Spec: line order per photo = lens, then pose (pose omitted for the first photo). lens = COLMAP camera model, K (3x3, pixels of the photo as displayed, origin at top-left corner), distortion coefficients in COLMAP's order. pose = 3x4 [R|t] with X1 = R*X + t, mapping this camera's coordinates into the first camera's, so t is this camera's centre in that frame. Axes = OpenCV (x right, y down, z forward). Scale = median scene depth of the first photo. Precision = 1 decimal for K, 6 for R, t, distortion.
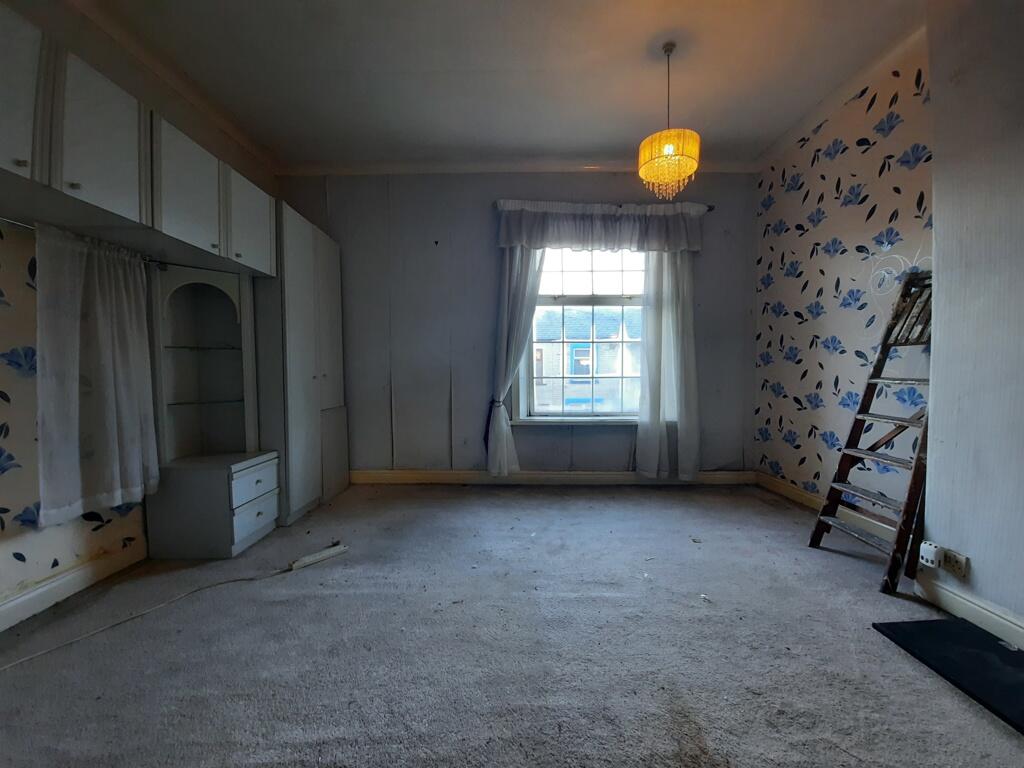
lens RADIAL K [[407.2, 0, 513.4], [0, 407.2, 397.7], [0, 0, 1]] dist [0.001039, -0.008546]
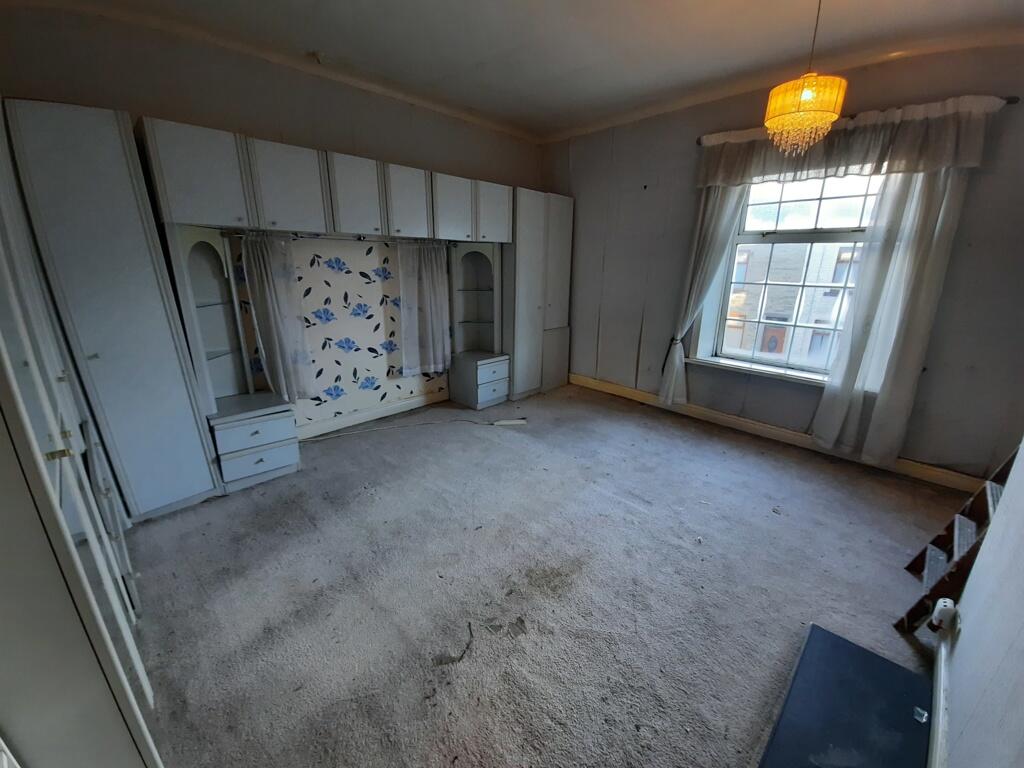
lens RADIAL K [[407.2, 0, 513.4], [0, 407.2, 397.7], [0, 0, 1]] dist [0.001039, -0.008546]
pose [[0.696839, 0.237103, -0.676903, 0.596866], [-0.052893, 0.958195, 0.281183, -0.171342], [0.715275, -0.160136, 0.680249, -0.125046]]
